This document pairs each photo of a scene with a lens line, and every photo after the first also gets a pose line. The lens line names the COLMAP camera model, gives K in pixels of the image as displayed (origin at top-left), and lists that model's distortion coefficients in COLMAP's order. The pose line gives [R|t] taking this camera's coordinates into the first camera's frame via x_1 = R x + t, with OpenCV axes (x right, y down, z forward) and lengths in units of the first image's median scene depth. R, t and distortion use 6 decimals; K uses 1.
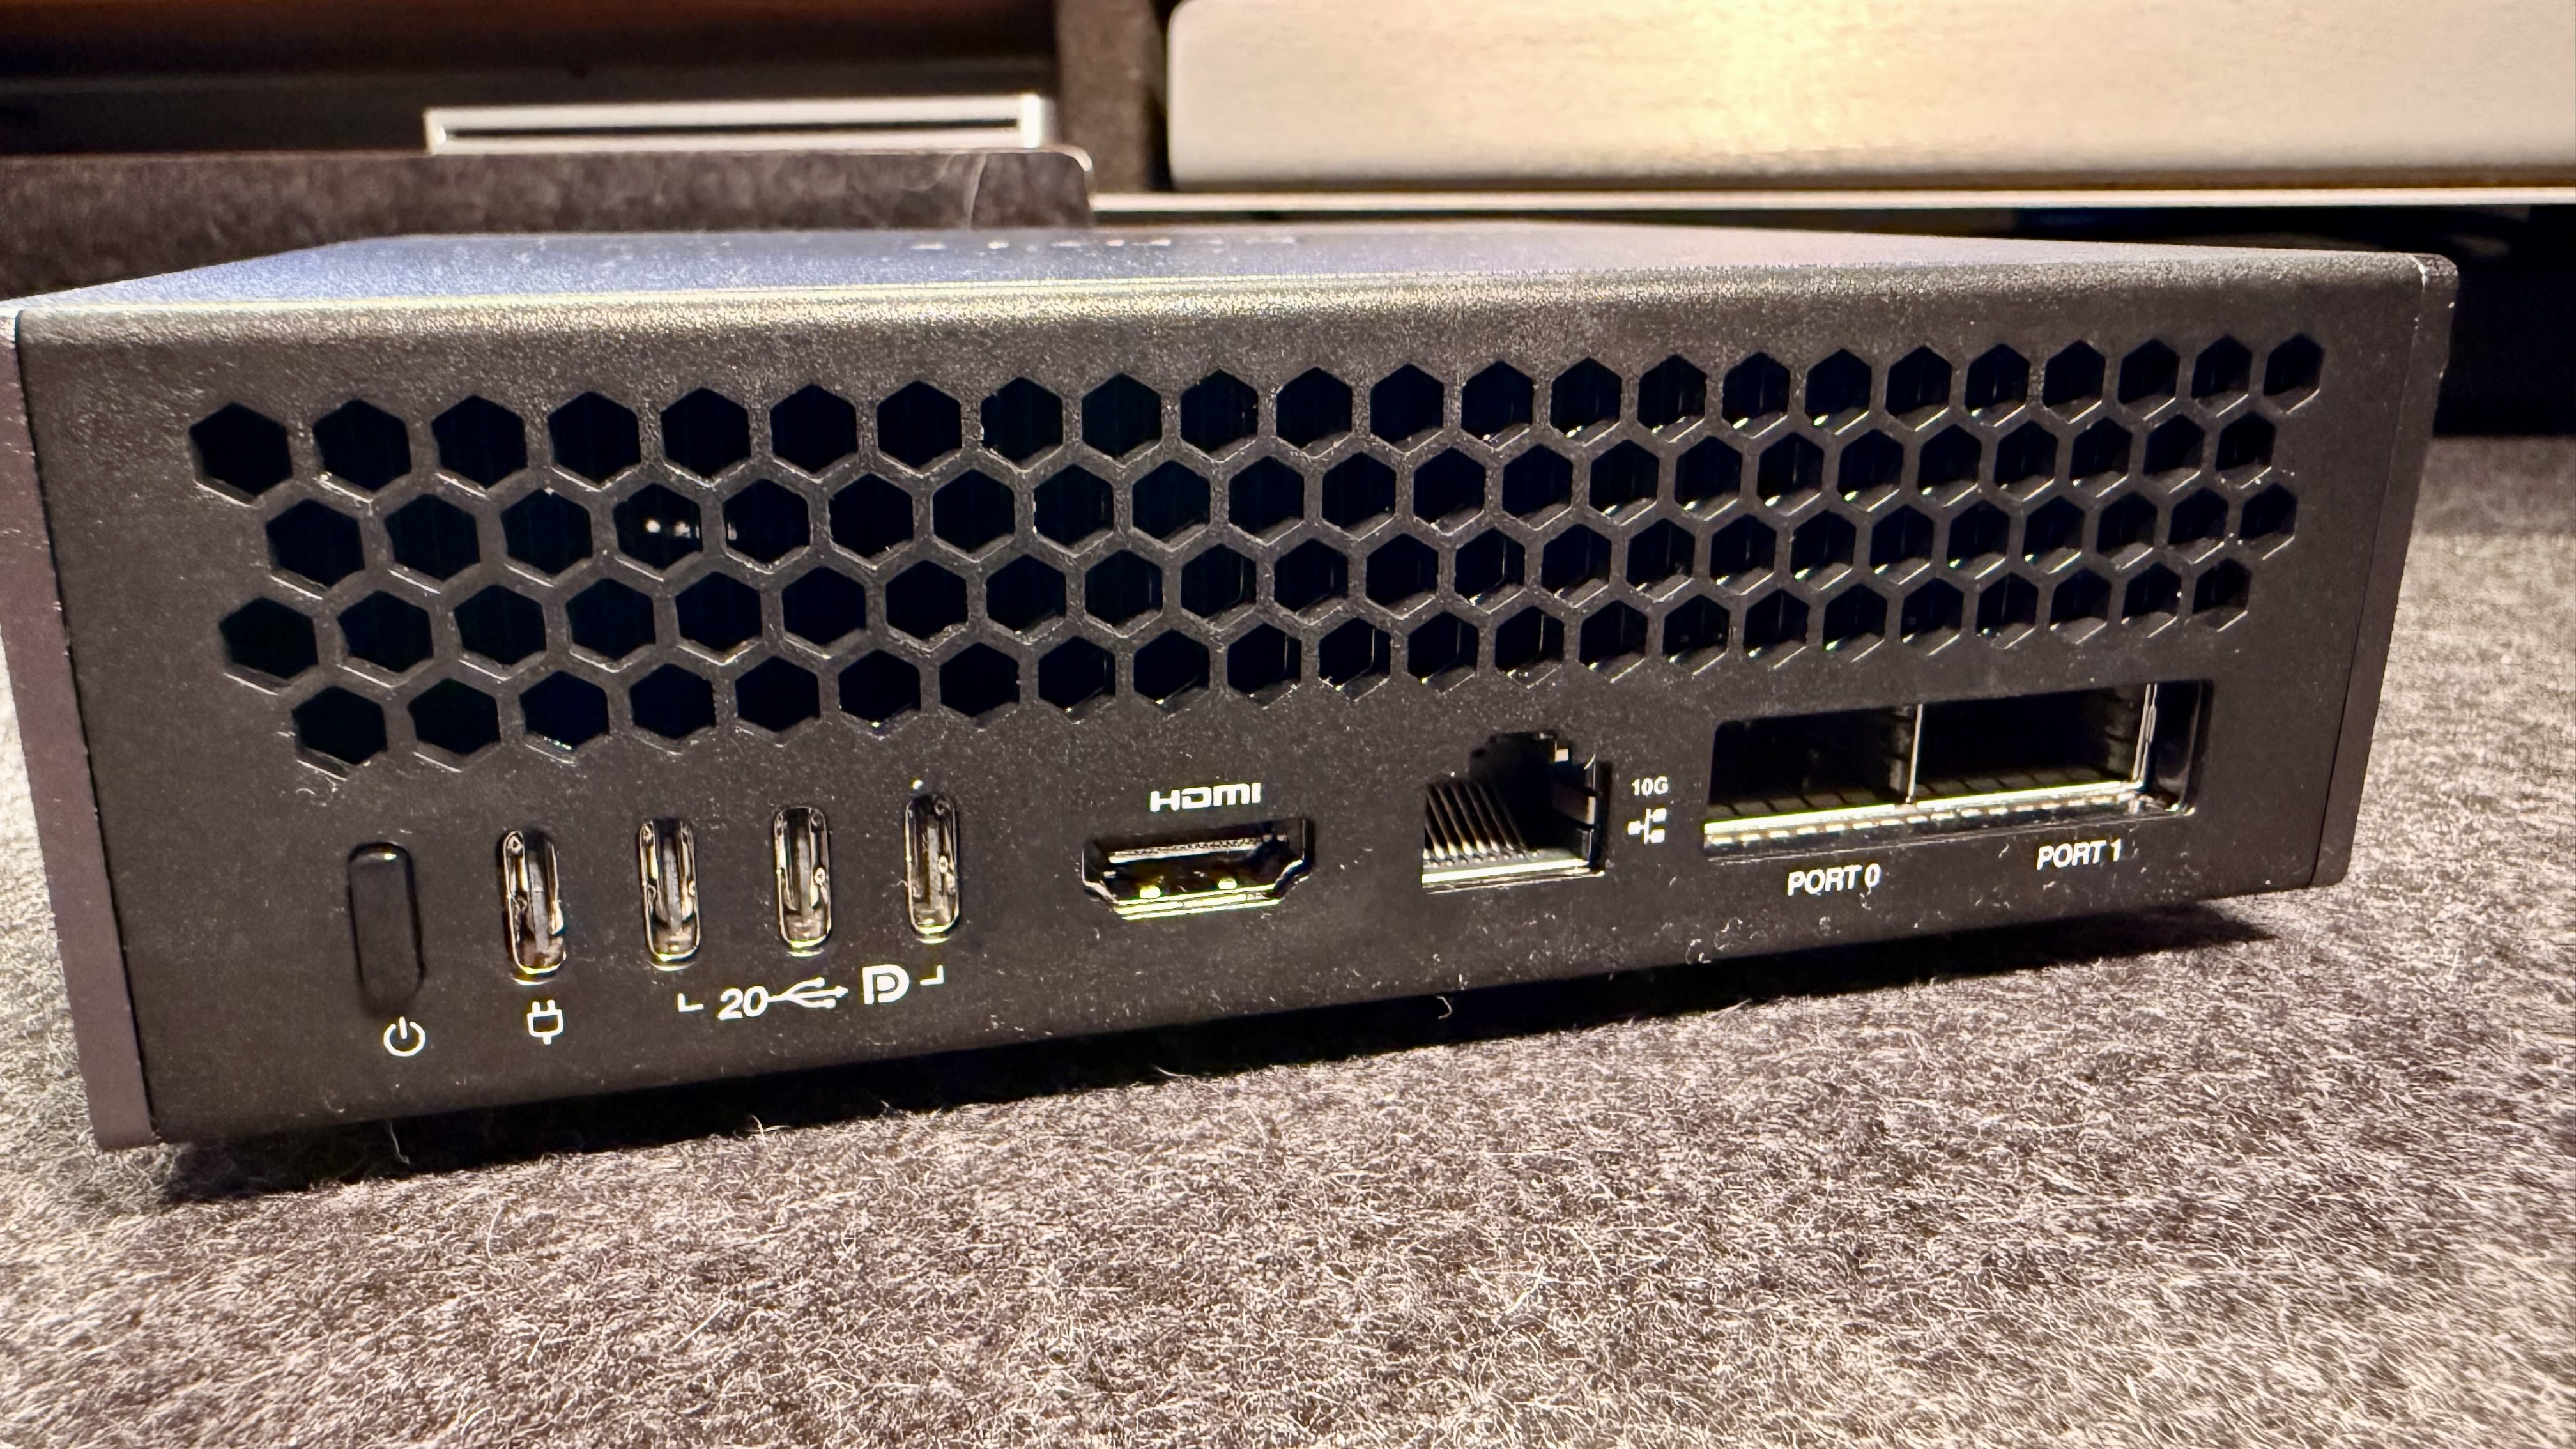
lens RADIAL K [[1889.0, 0, 1145.2], [0, 1889.0, 669.4], [0, 0, 1]] dist [0.015208, -0.055765]
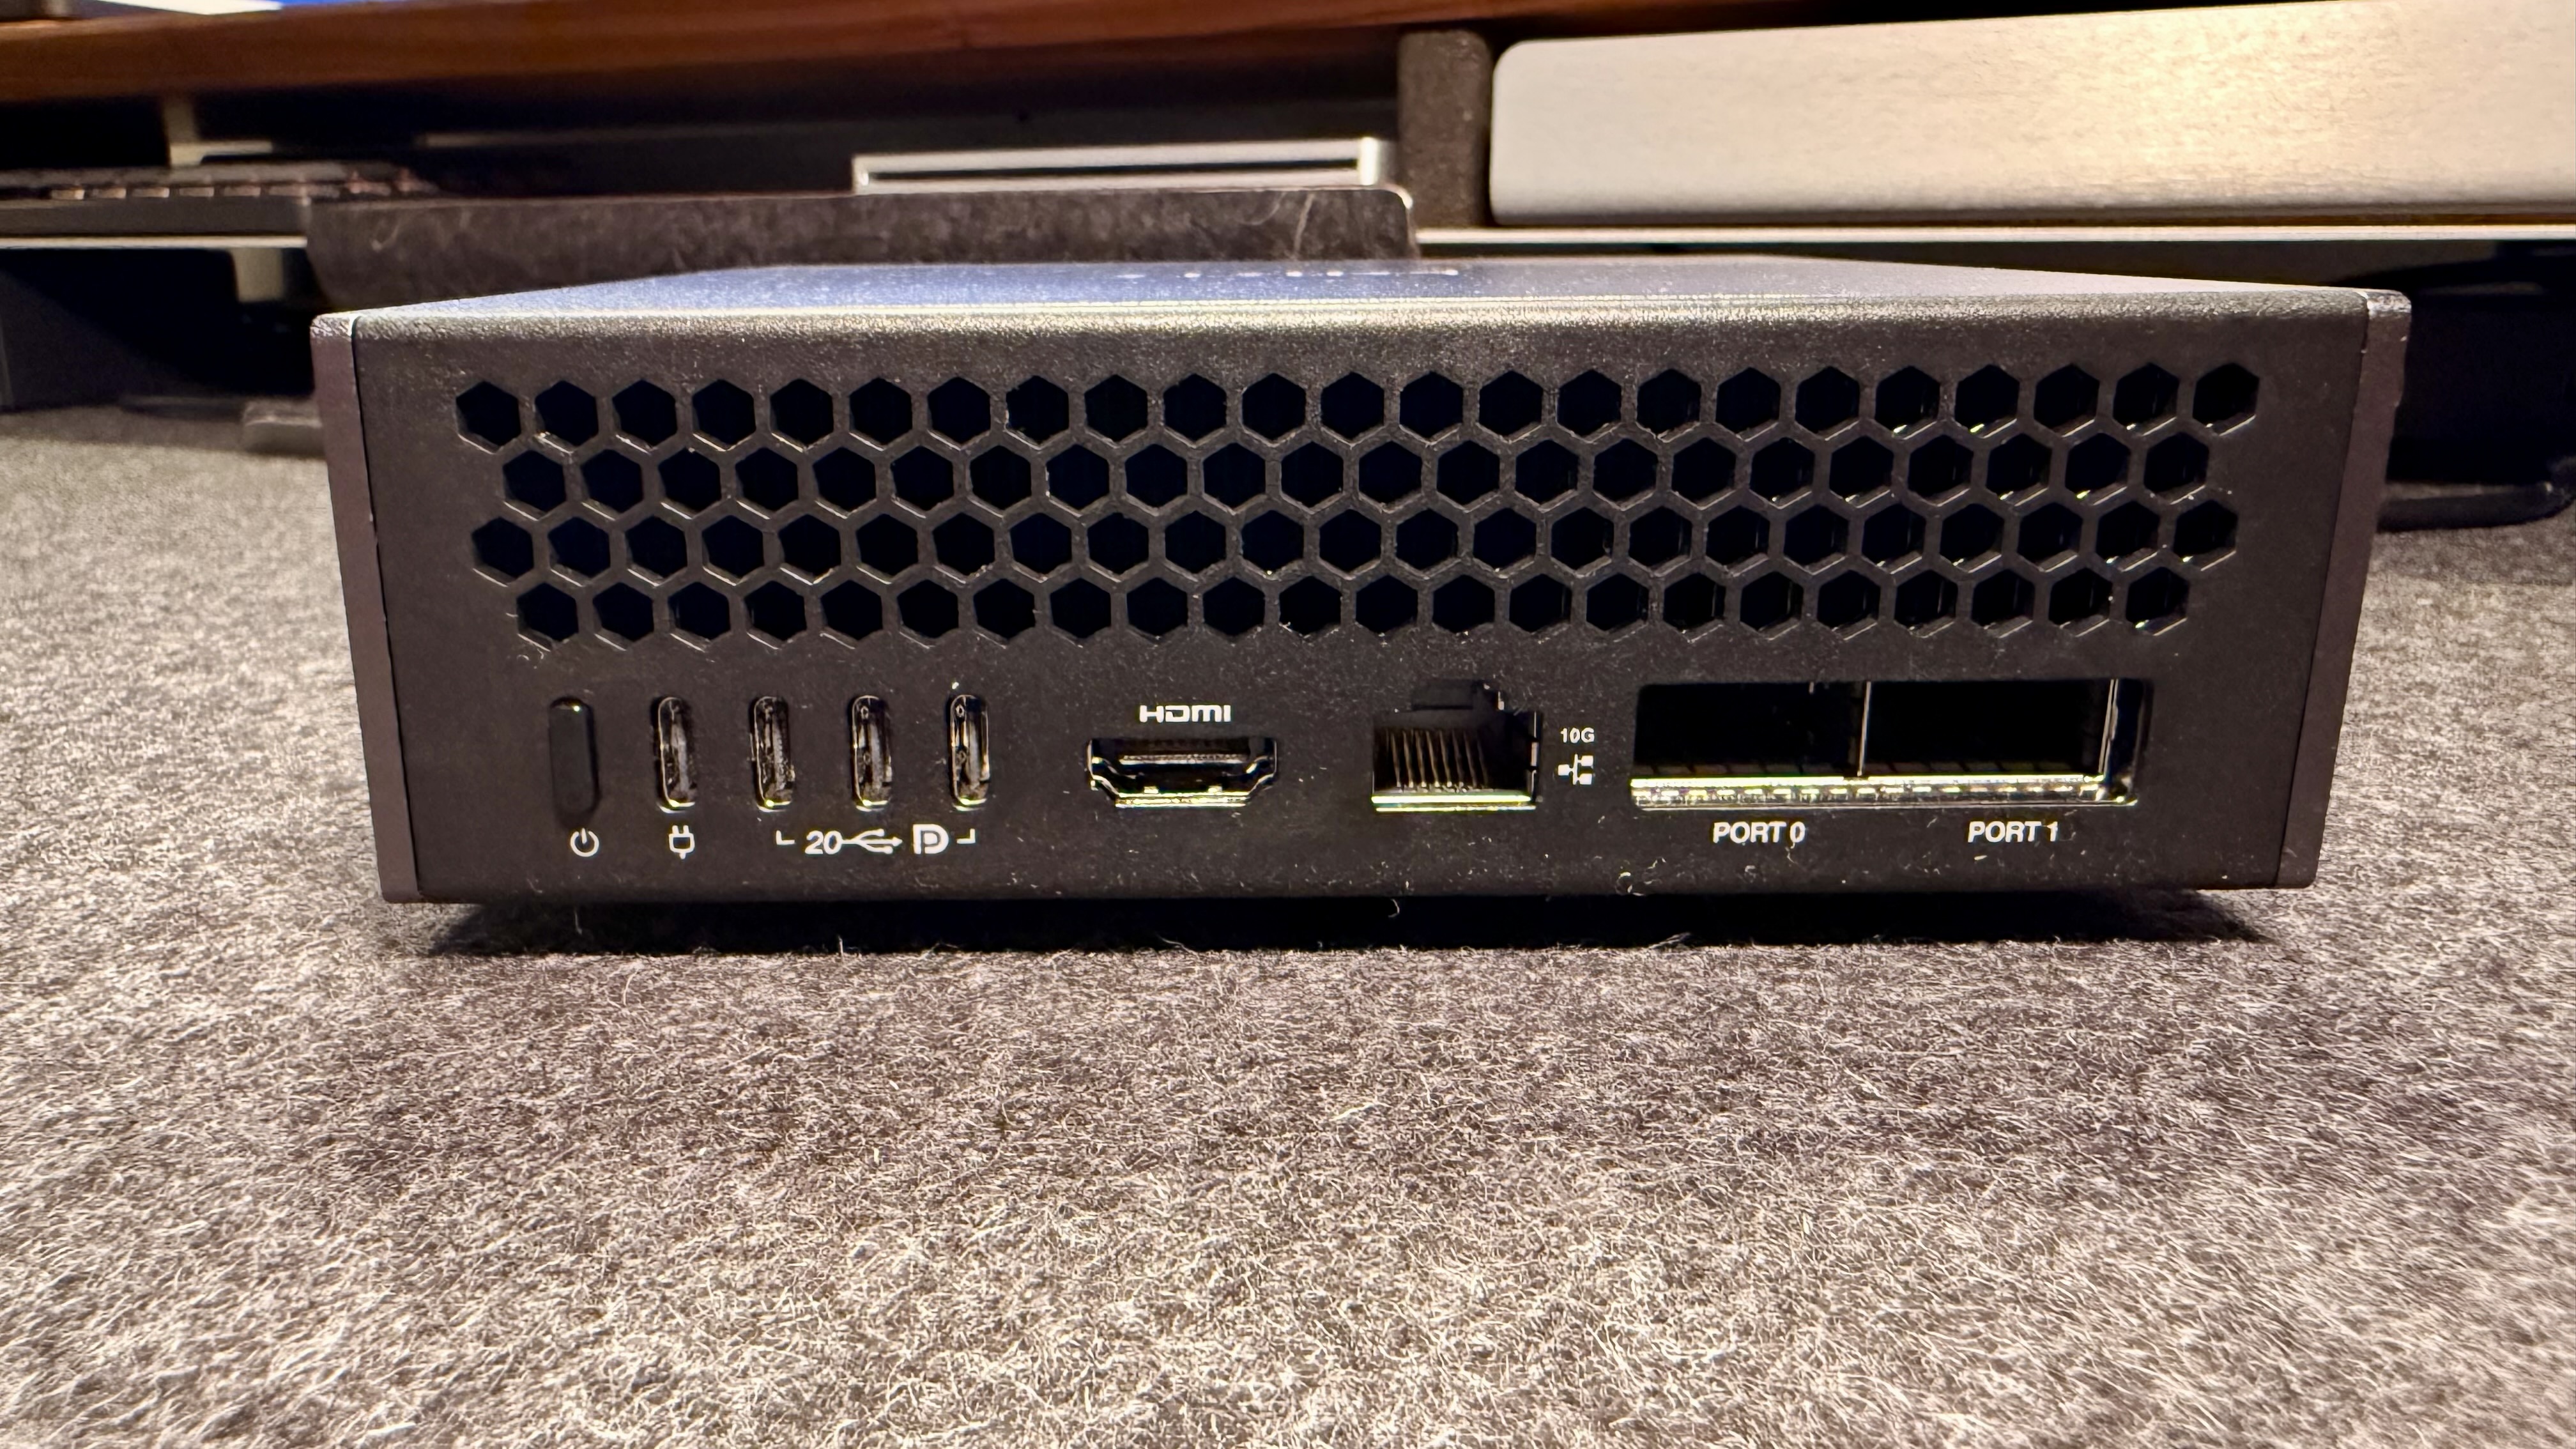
lens RADIAL K [[1889.0, 0, 1140.4], [0, 1889.0, 680.0], [0, 0, 1]] dist [0.015208, -0.055765]
pose [[0.965938, 0.058836, -0.251997, 0.308468], [-0.061246, 0.998121, -0.001727, 0.047516], [0.251421, 0.017102, 0.967727, -0.217544]]
